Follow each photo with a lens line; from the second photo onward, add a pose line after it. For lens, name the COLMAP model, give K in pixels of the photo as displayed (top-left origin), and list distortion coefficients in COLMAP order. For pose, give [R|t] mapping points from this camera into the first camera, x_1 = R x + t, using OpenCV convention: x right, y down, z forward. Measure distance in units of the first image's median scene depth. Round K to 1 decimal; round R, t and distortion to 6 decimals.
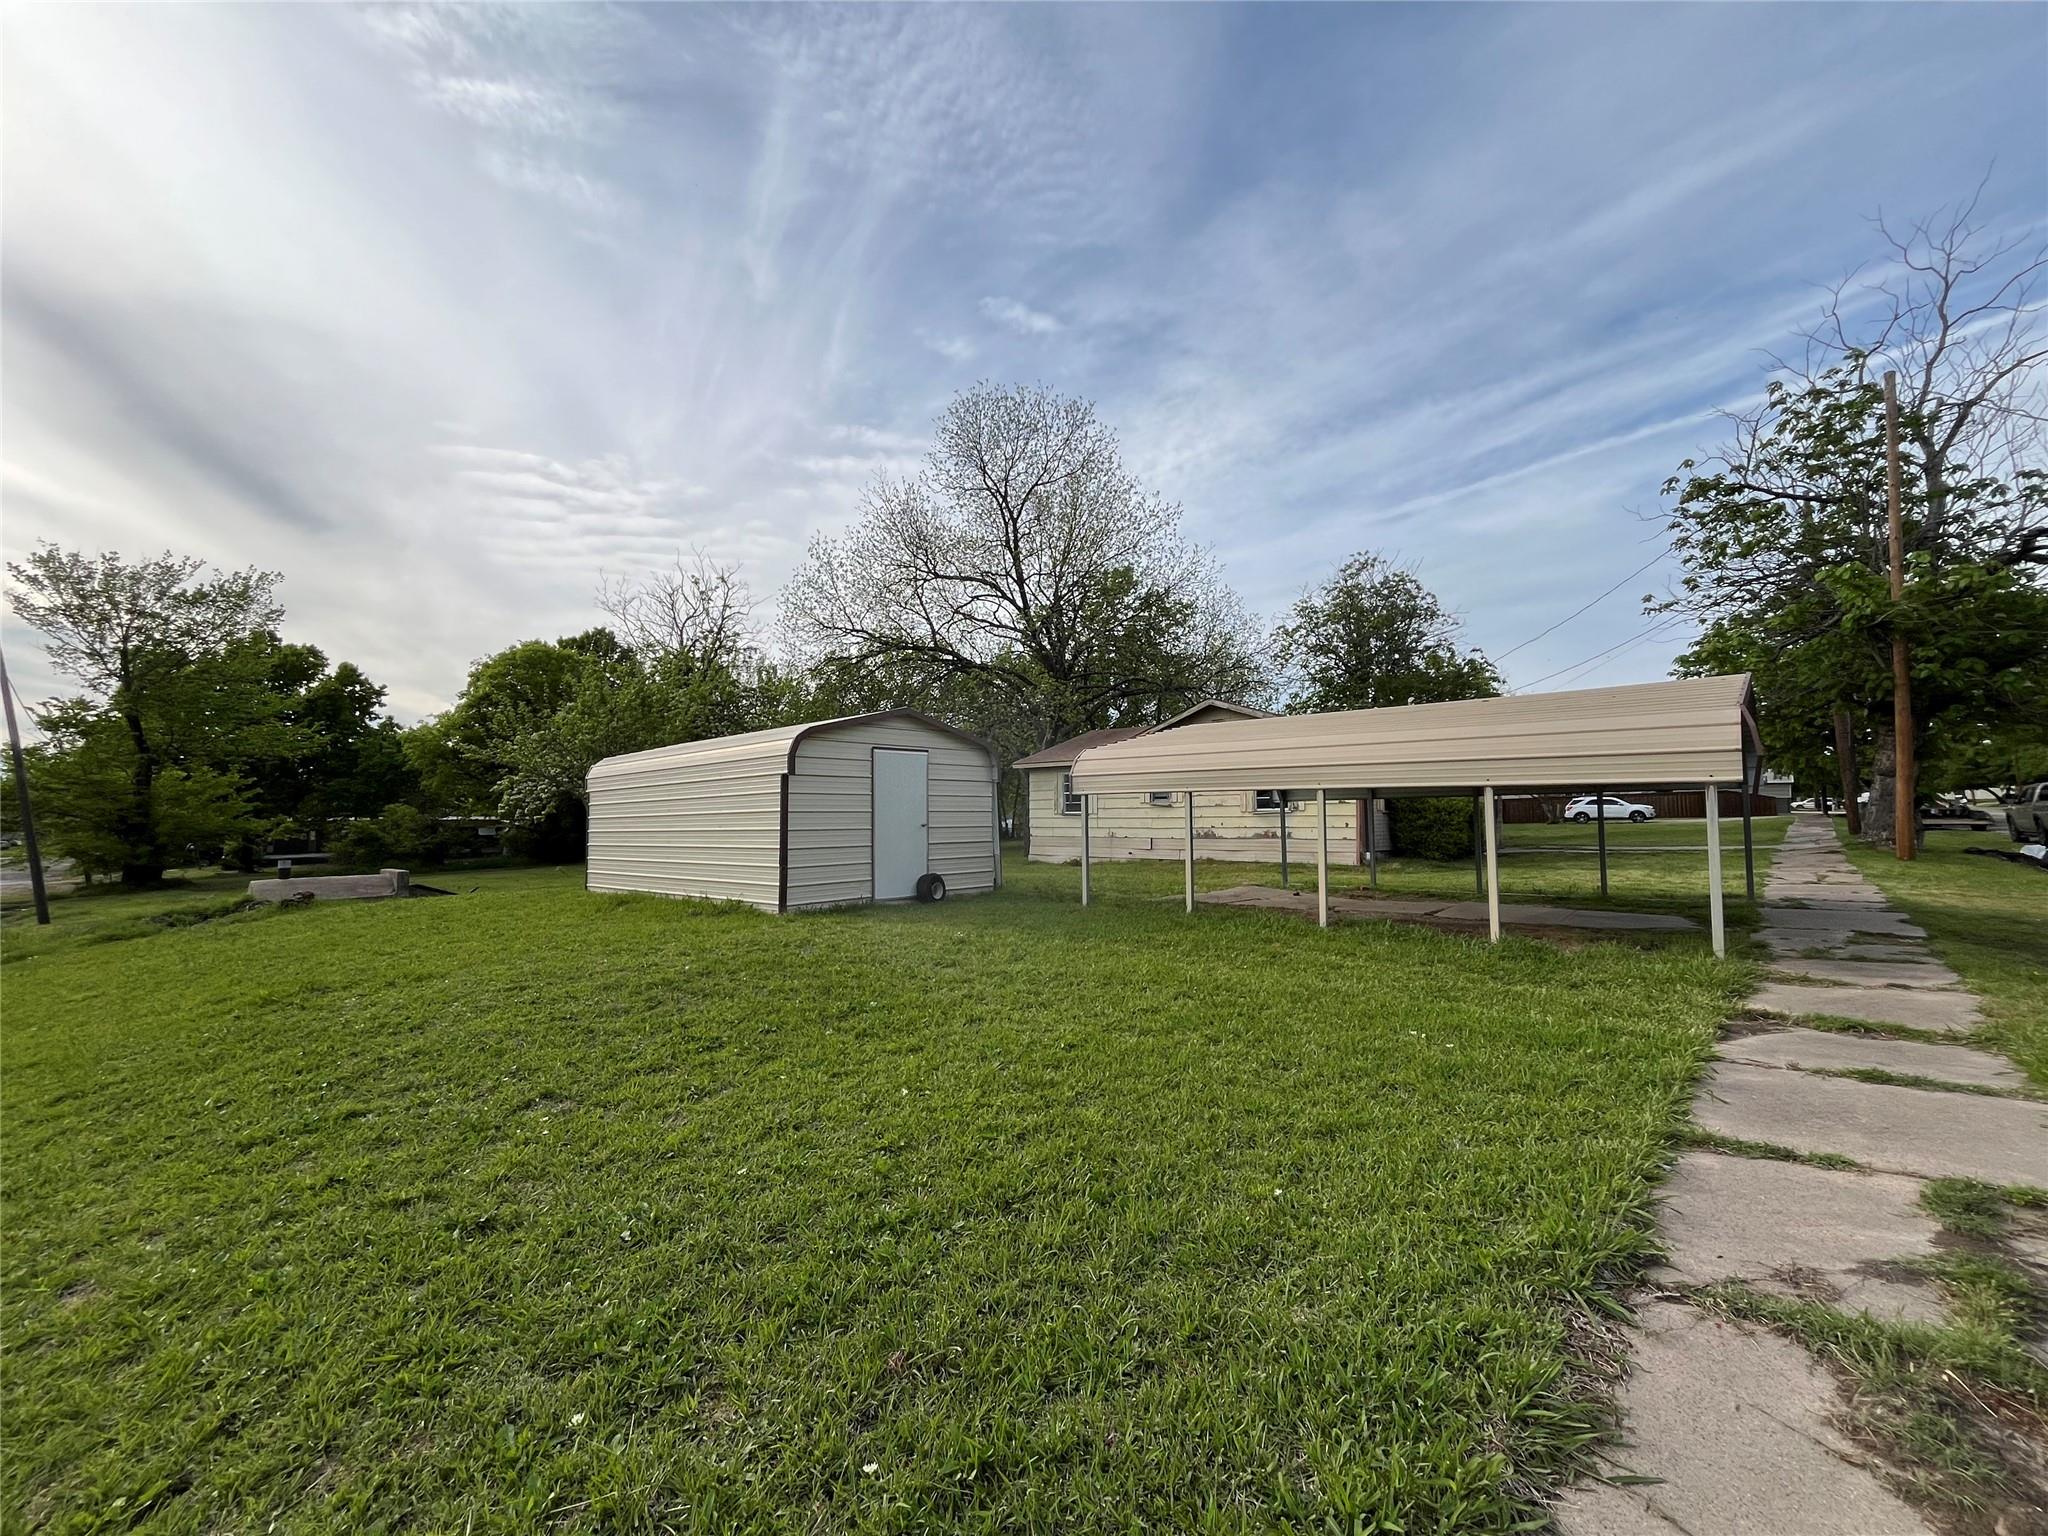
lens RADIAL K [[828.7, 0, 1022.5], [0, 828.7, 772.3], [0, 0, 1]] dist [-0.003794, -0.000192]
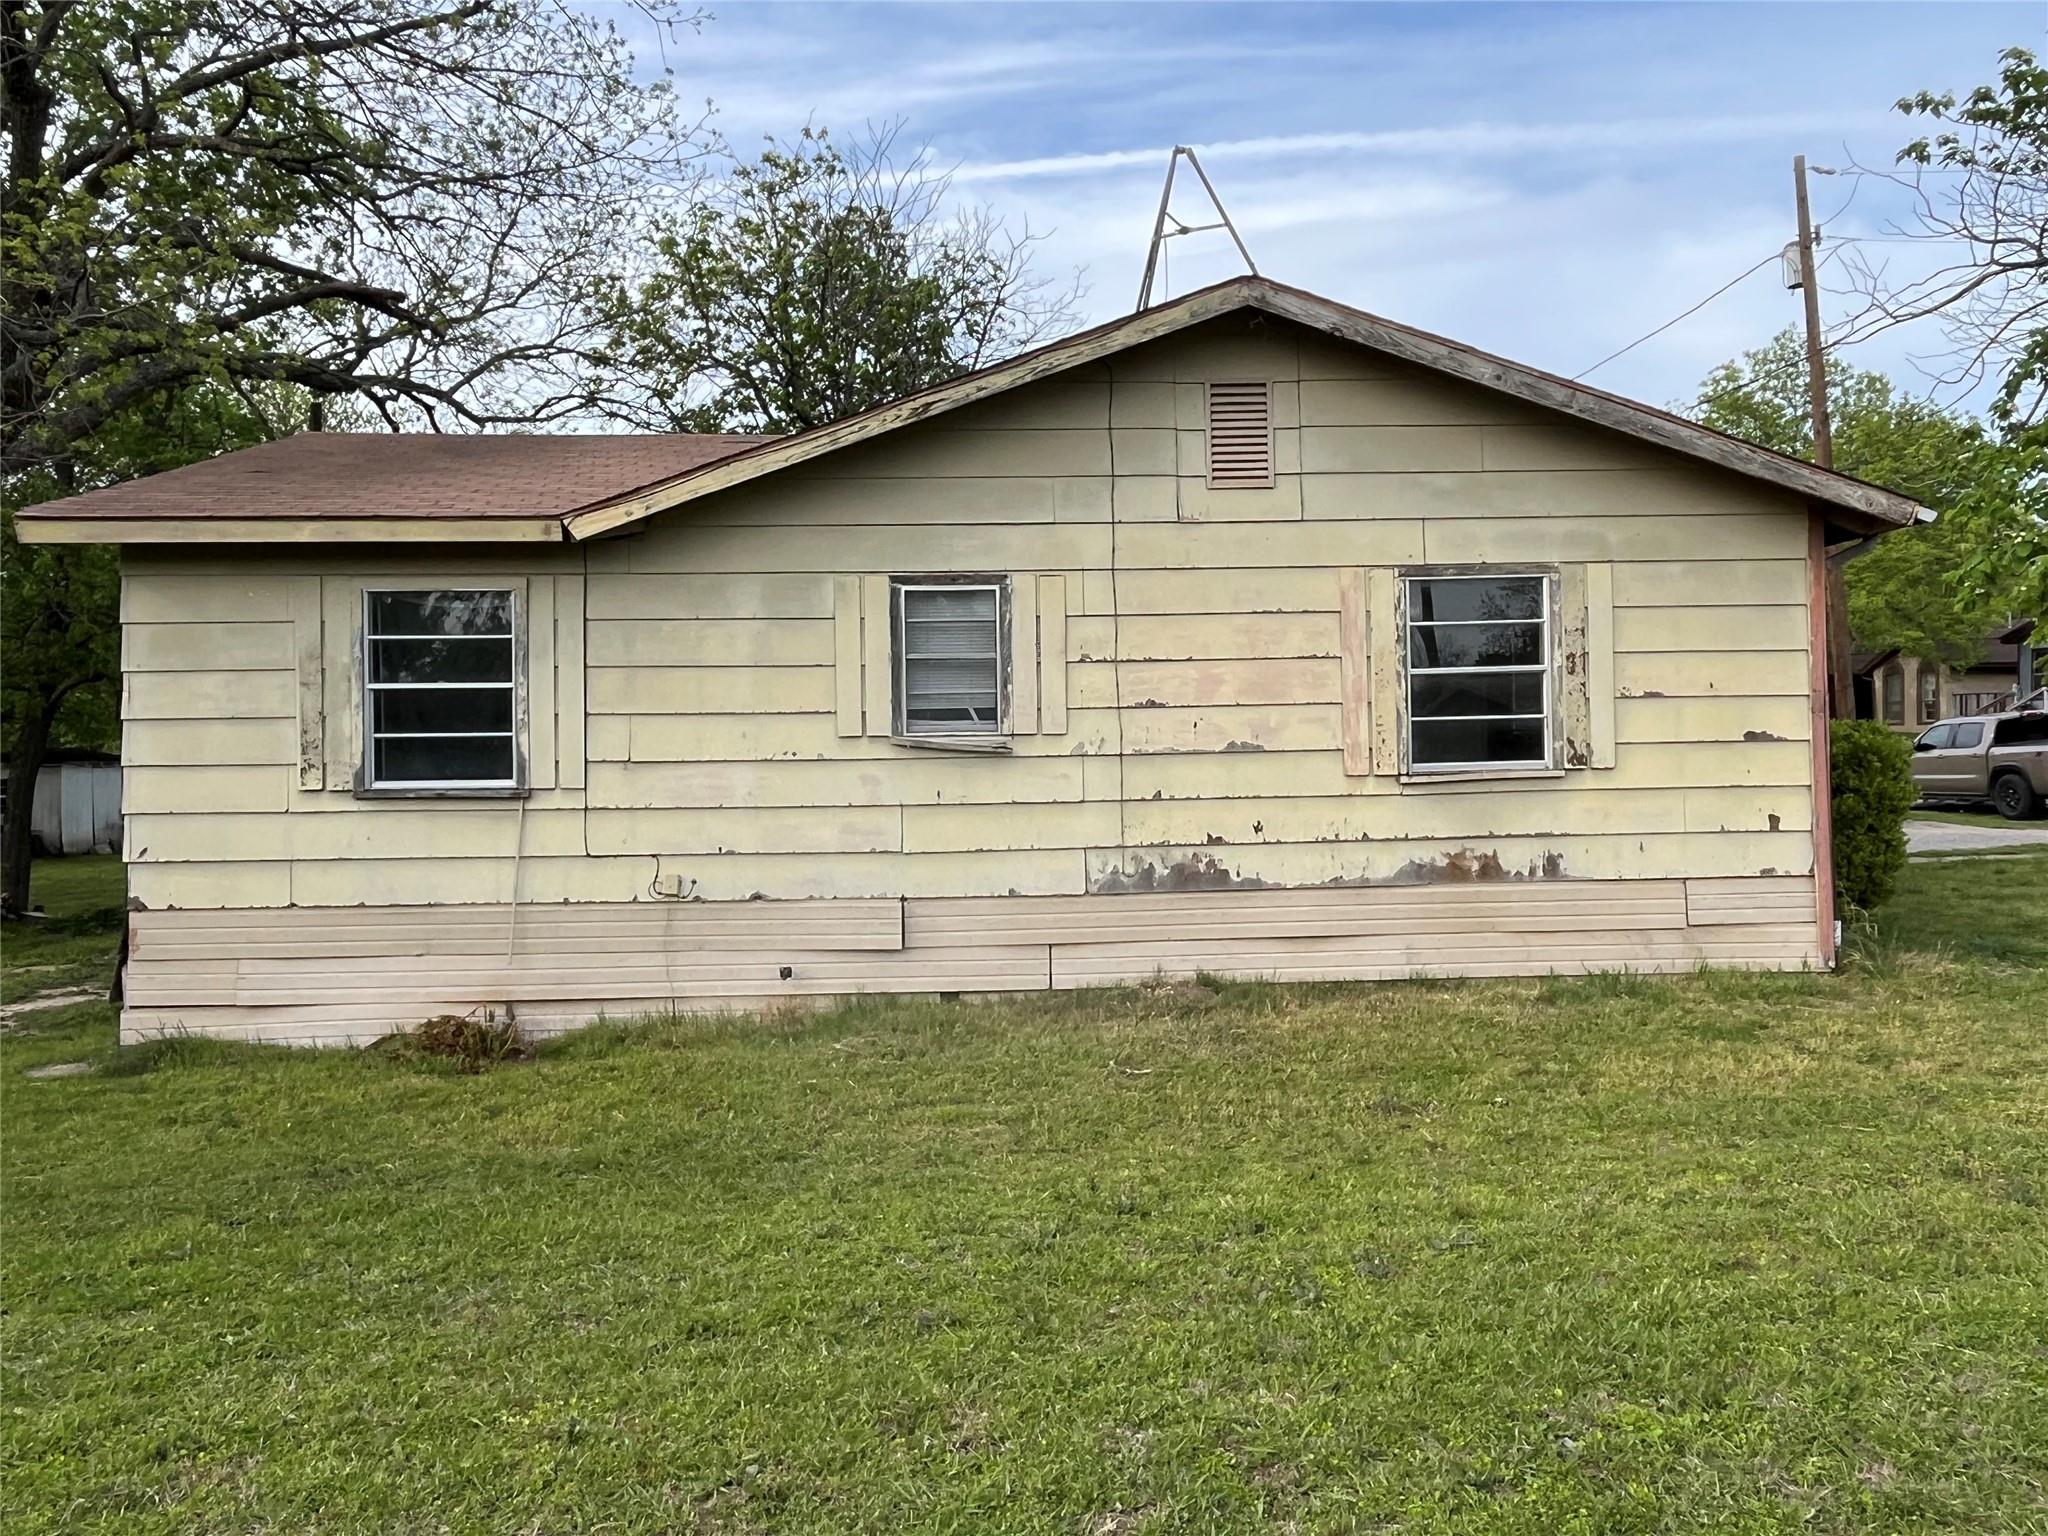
lens RADIAL K [[1492.7, 0, 1023.7], [0, 1492.7, 768.9], [0, 0, 1]] dist [-0.007437, 0.004173]
pose [[0.701941, -0.006415, 0.712207, -0.102317], [-0.028889, 0.998880, 0.037470, 0.029720], [-0.711649, -0.046877, 0.700969, 0.706199]]
